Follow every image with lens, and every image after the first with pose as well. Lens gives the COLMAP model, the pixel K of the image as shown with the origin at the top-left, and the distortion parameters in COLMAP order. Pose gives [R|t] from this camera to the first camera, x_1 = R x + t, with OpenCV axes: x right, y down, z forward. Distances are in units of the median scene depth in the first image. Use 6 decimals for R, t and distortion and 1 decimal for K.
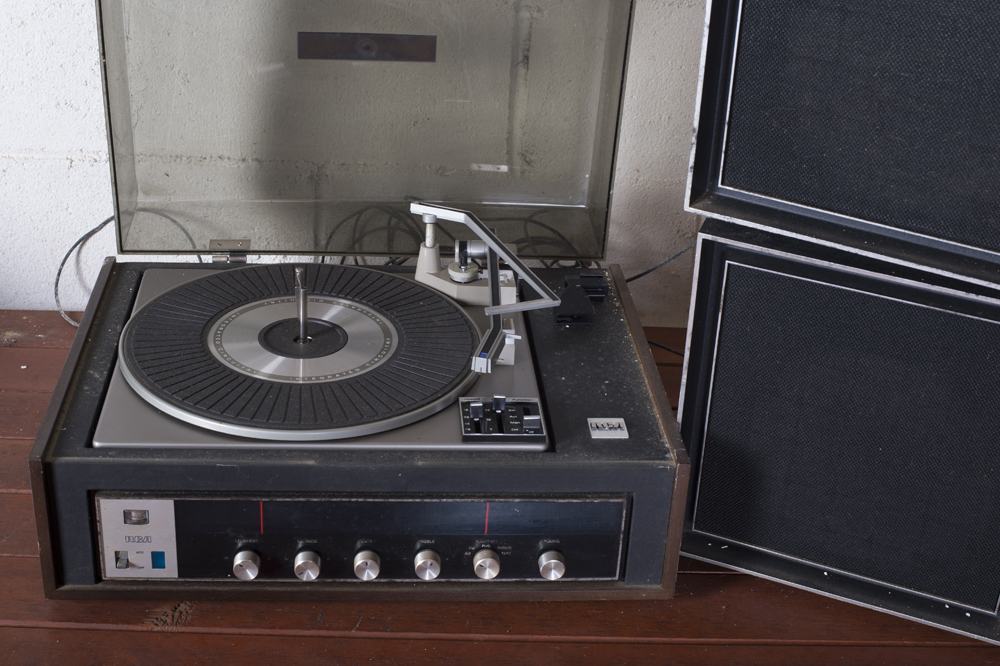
lens RADIAL K [[1505.4, 0, 496.8], [0, 1505.4, 321.2], [0, 0, 1]] dist [-0.112489, 0.060838]
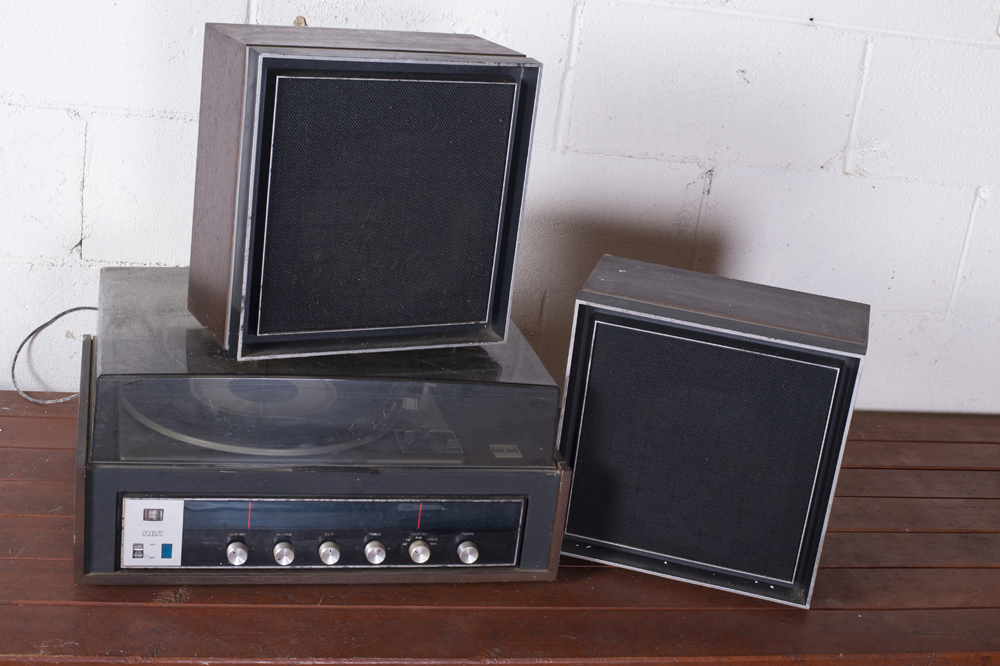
lens RADIAL K [[1505.4, 0, 496.8], [0, 1505.4, 321.2], [0, 0, 1]] dist [-0.112489, 0.060838]
pose [[0.984650, 0.008998, 0.174308, -0.171850], [0.012984, 0.992127, -0.124558, 0.126900], [-0.174057, 0.124909, 0.976781, -0.322386]]
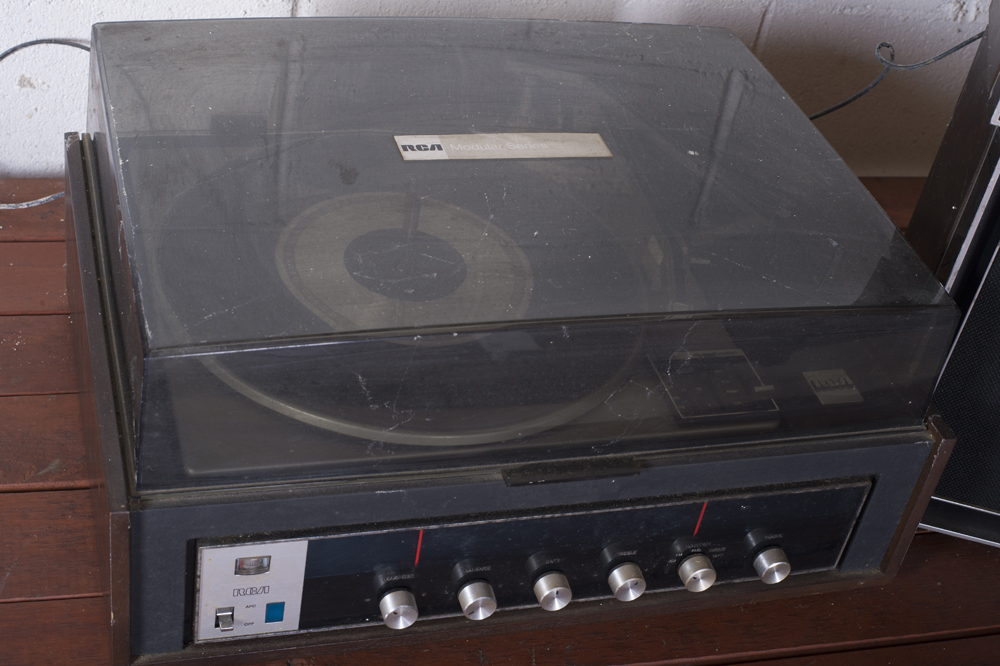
lens RADIAL K [[1505.4, 0, 496.8], [0, 1505.4, 321.2], [0, 0, 1]] dist [-0.112489, 0.060838]
pose [[0.971712, -0.045898, 0.231665, -0.281258], [-0.002736, 0.978679, 0.205375, -0.123961], [-0.236152, -0.200200, 0.950869, 0.317457]]
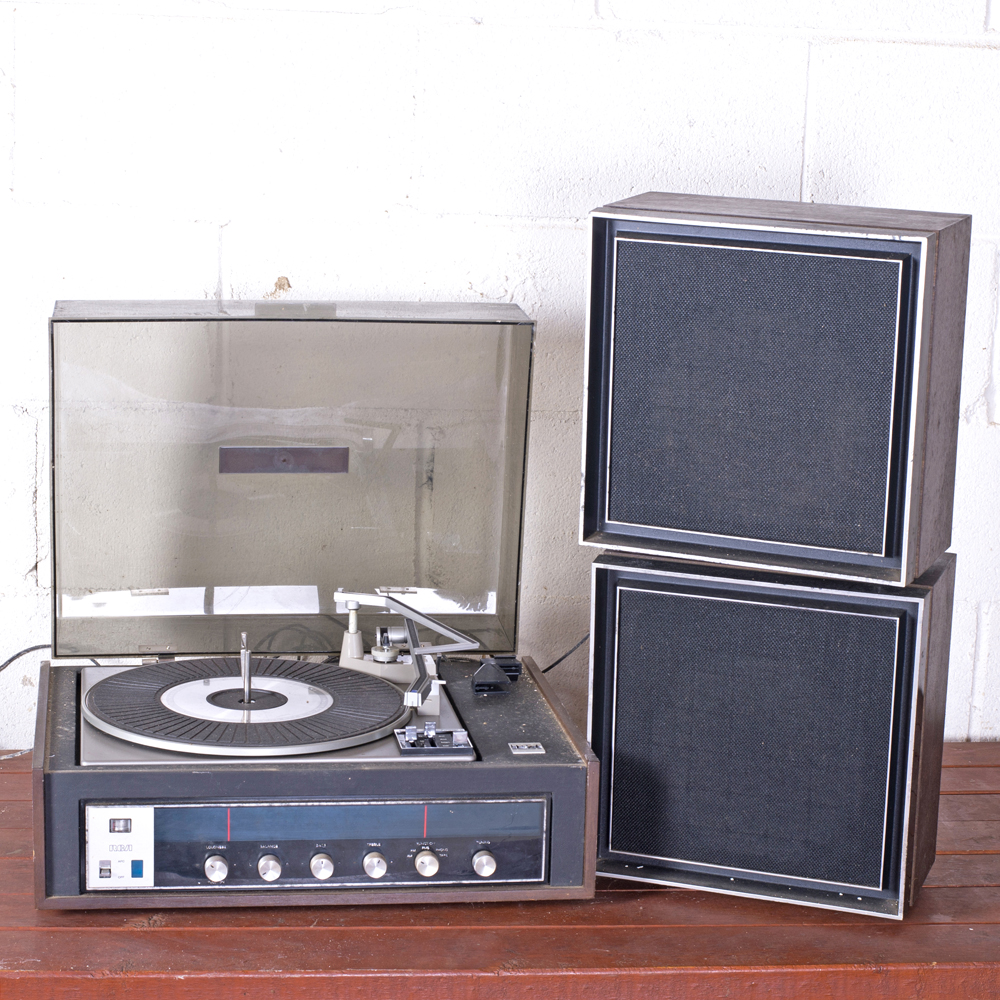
lens RADIAL K [[2642.0, 0, 424.5], [0, 2642.0, 501.9], [0, 0, 1]] dist [-0.065172, -0.439366]
pose [[0.998379, -0.037282, 0.043000, -0.084413], [0.047289, 0.963828, -0.262295, 0.423024], [-0.031666, 0.263904, 0.964029, -0.996575]]
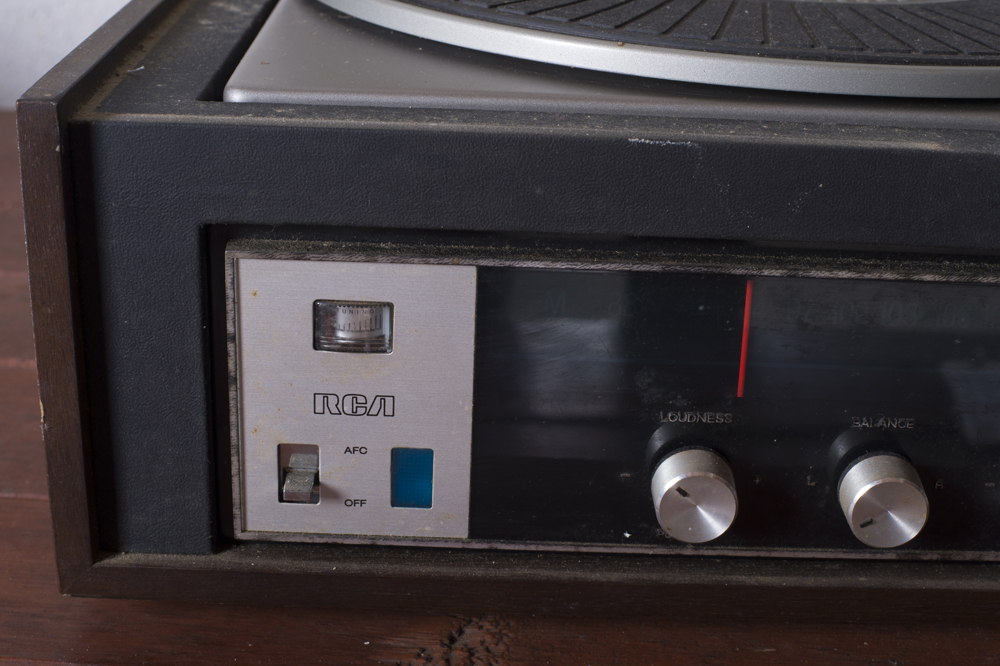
lens RADIAL K [[1583.0, 0, 500.0], [0, 1583.0, 333.0], [0, 0, 1]] dist [-0.146719, 0.001202]
pose [[0.997428, 0.010333, -0.070921, -0.183016], [-0.016367, 0.996244, -0.085035, 0.156525], [0.069776, 0.085977, 0.993851, 0.658688]]
